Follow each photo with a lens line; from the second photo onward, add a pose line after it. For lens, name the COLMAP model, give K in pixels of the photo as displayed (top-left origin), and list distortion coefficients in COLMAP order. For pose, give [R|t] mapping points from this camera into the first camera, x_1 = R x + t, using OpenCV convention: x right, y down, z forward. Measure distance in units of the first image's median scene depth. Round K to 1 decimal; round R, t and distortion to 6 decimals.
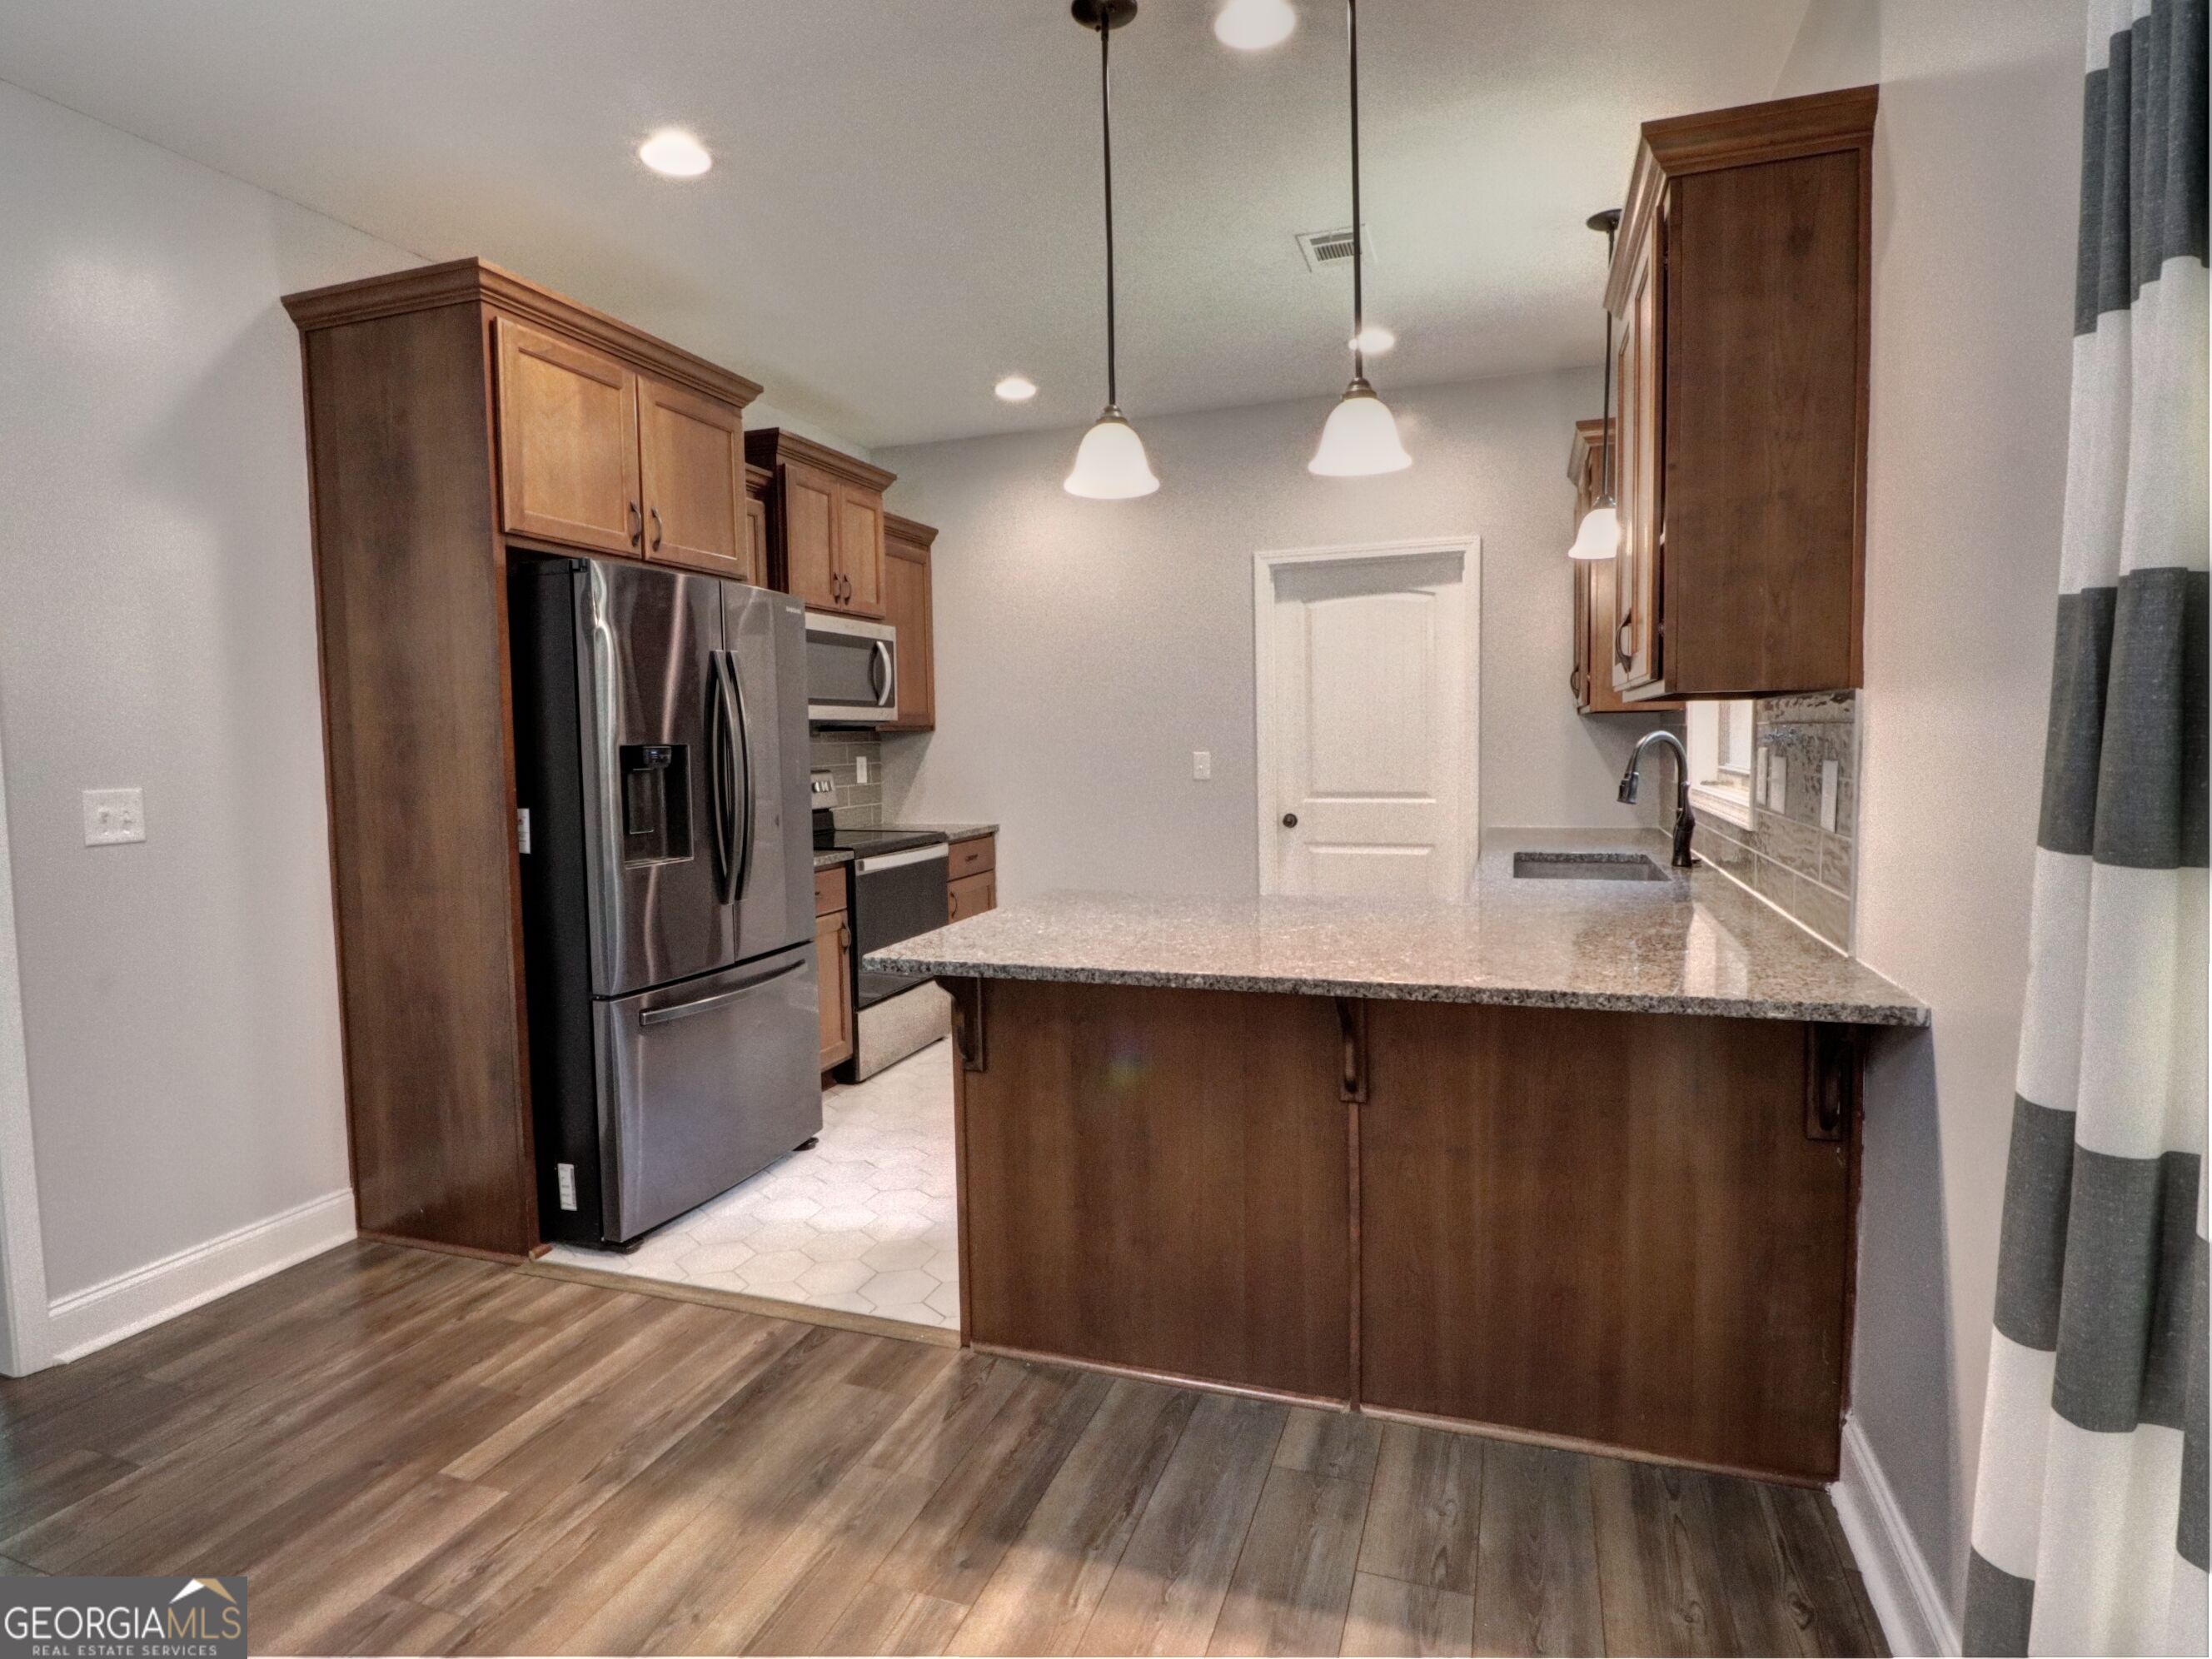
lens RADIAL K [[1134.9, 0, 1116.2], [0, 1134.9, 853.6], [0, 0, 1]] dist [0.005376, -0.001167]
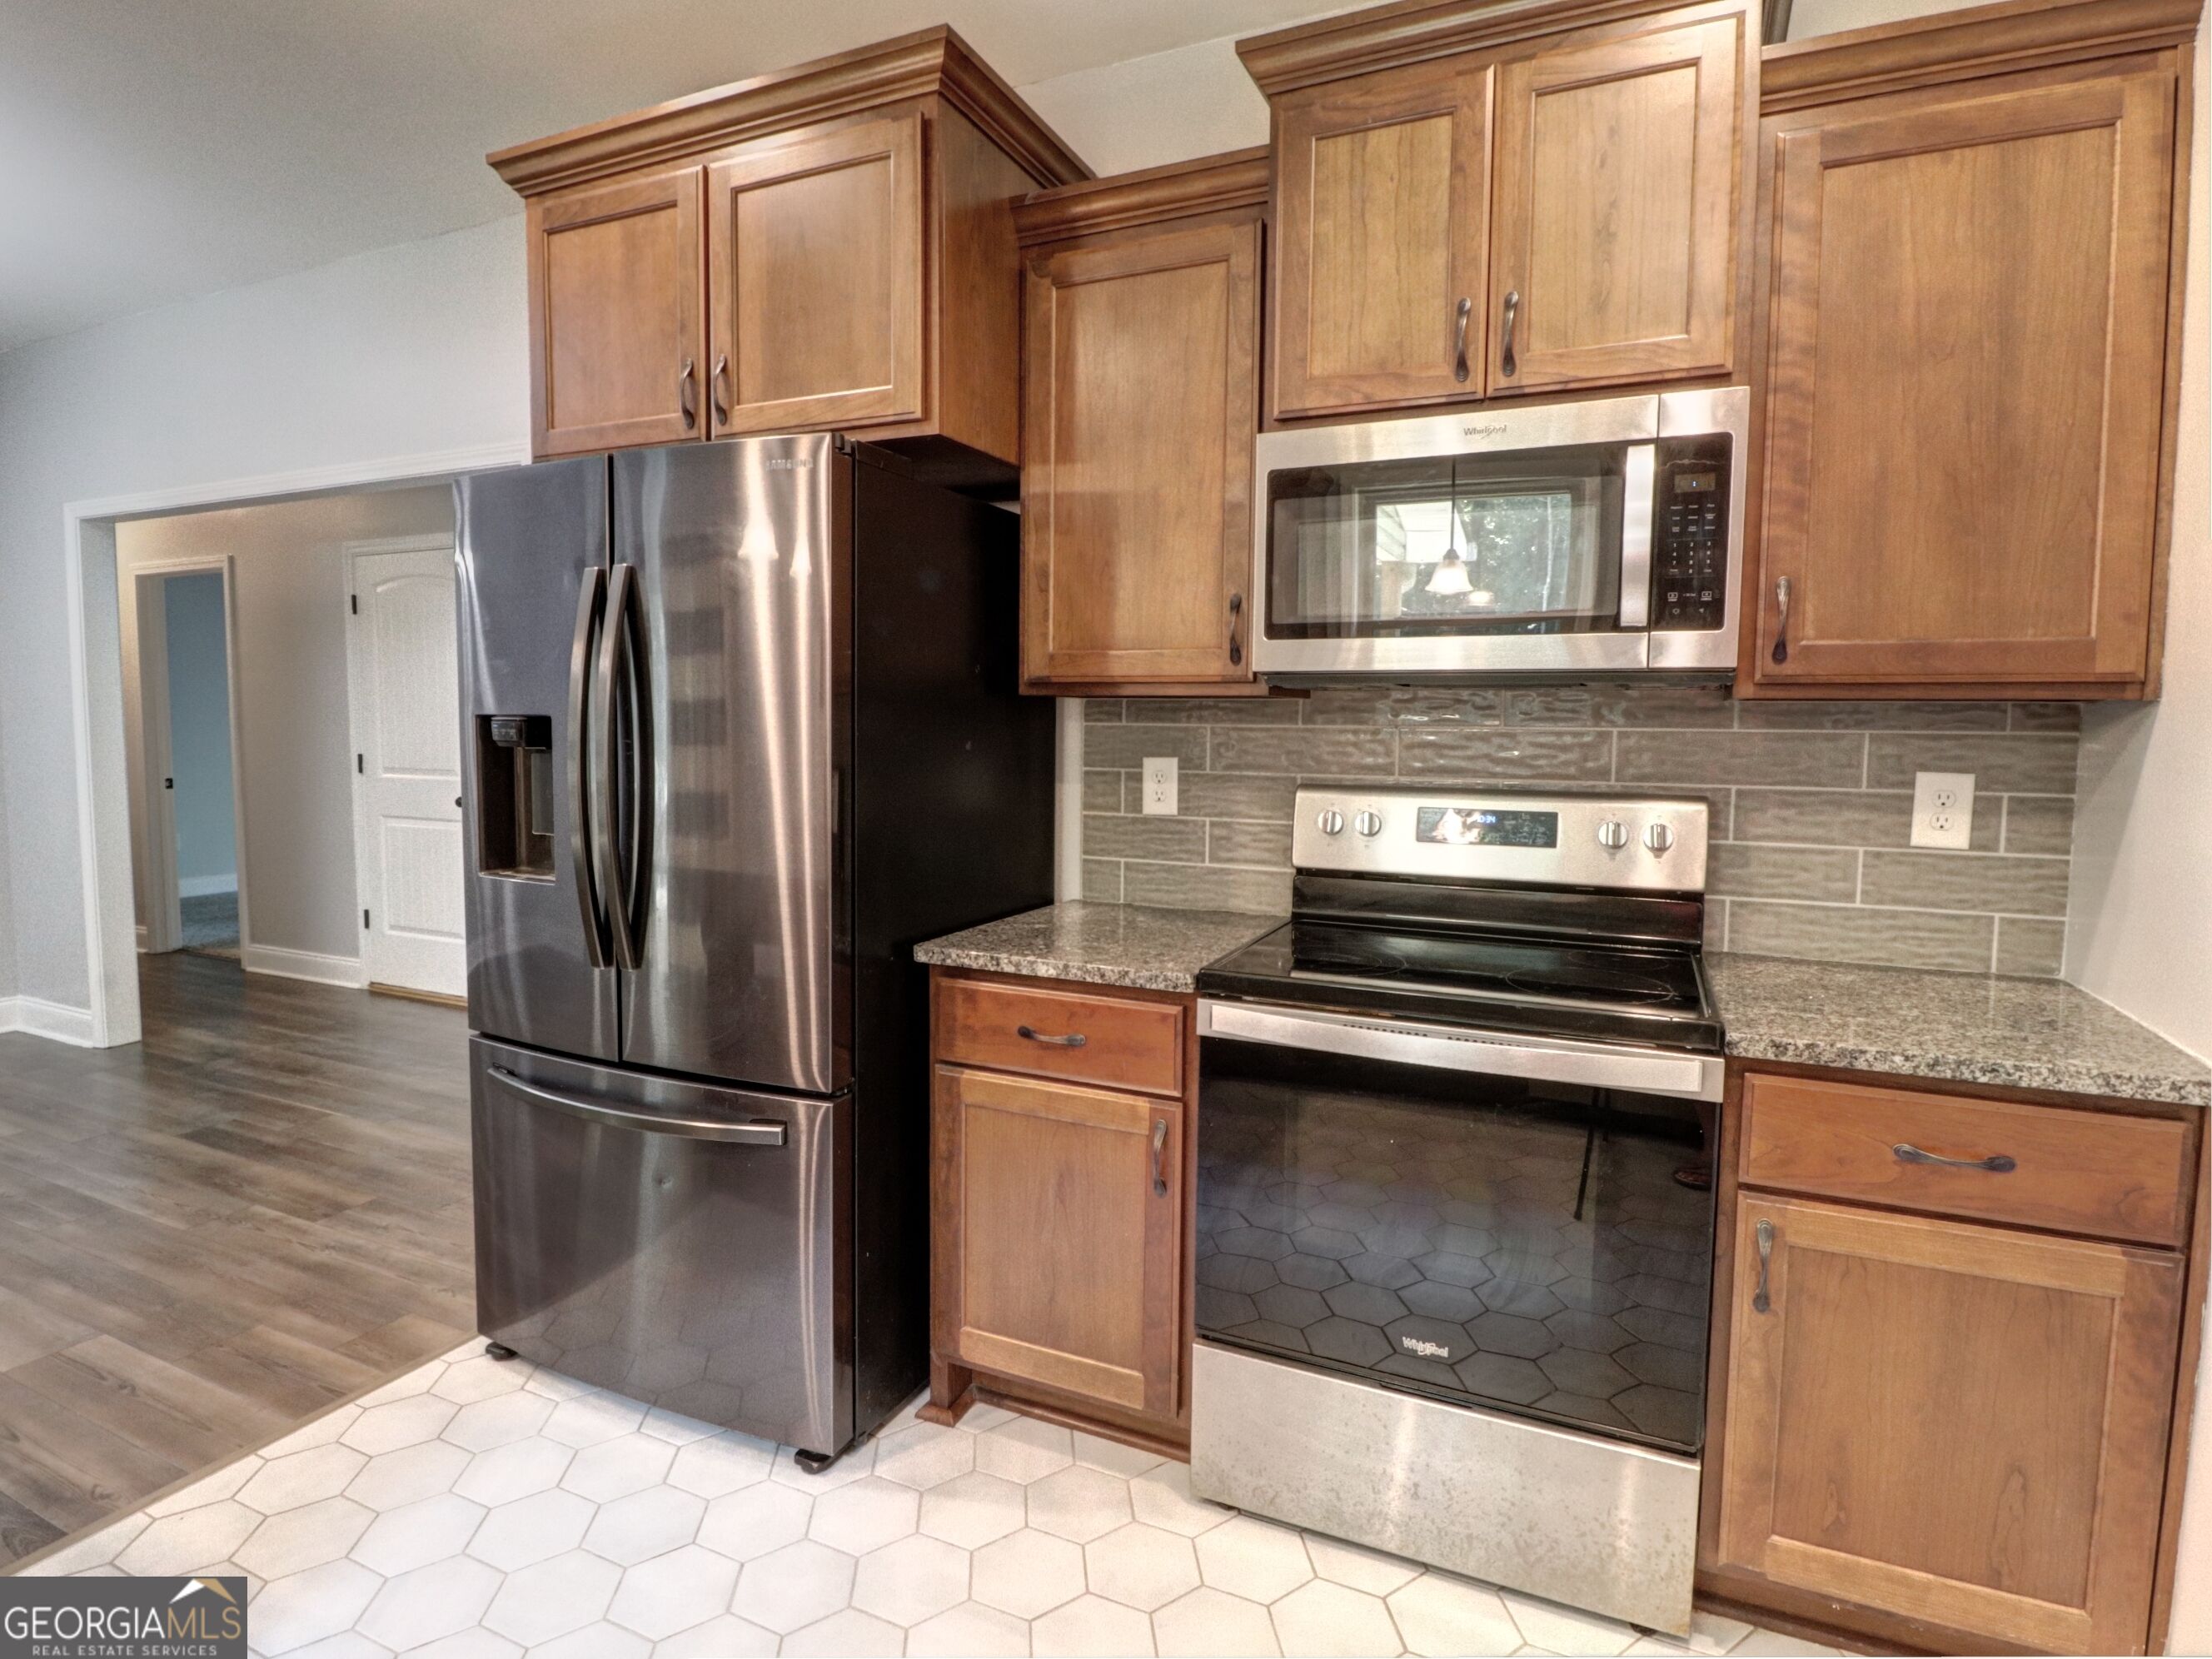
lens RADIAL K [[1170.2, 0, 1114.5], [0, 1170.2, 809.2], [0, 0, 1]] dist [-0.000447, -0.017149]
pose [[-0.085720, 0.086455, -0.992561, 0.315345], [-0.117695, 0.988374, 0.096254, -0.155688], [0.989343, 0.125071, -0.074548, 1.531043]]
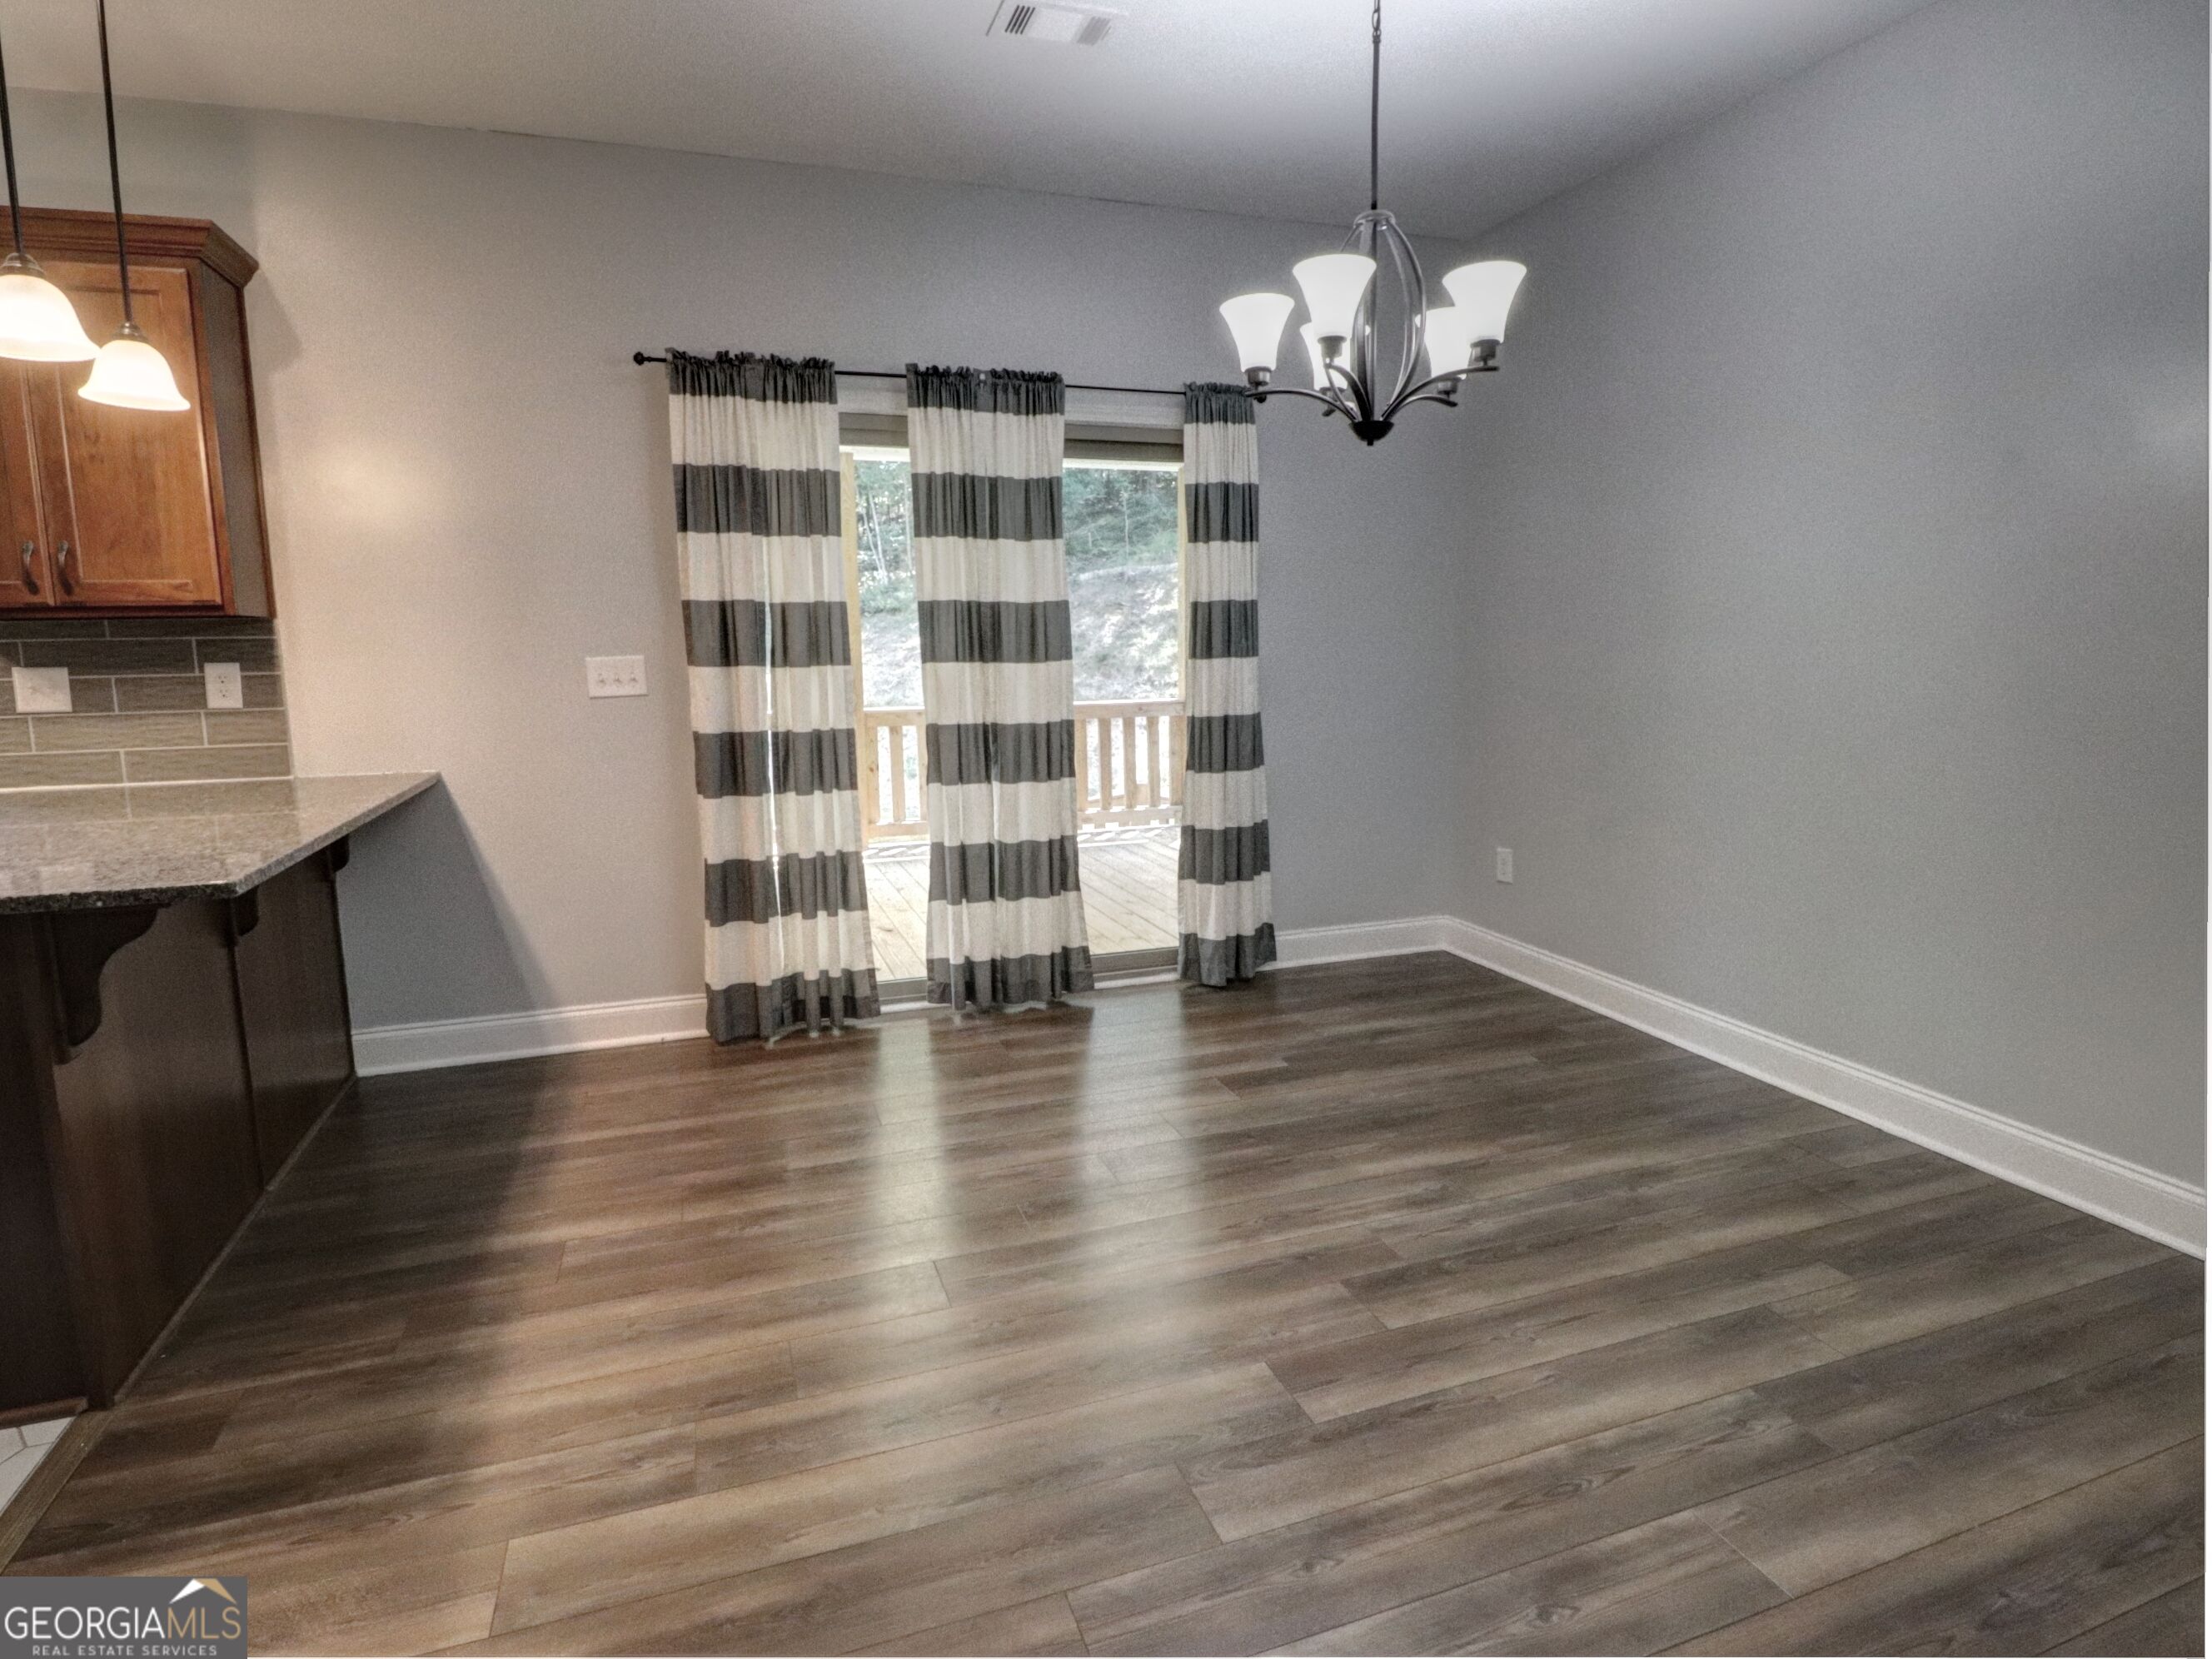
lens RADIAL K [[1165.4, 0, 1108.9], [0, 1165.4, 811.2], [0, 0, 1]] dist [0.003899, -0.015454]
pose [[-0.632990, -0.090830, 0.768813, -1.021098], [0.106202, 0.973516, 0.202454, -0.049736], [-0.766841, 0.209800, -0.606579, 0.784643]]
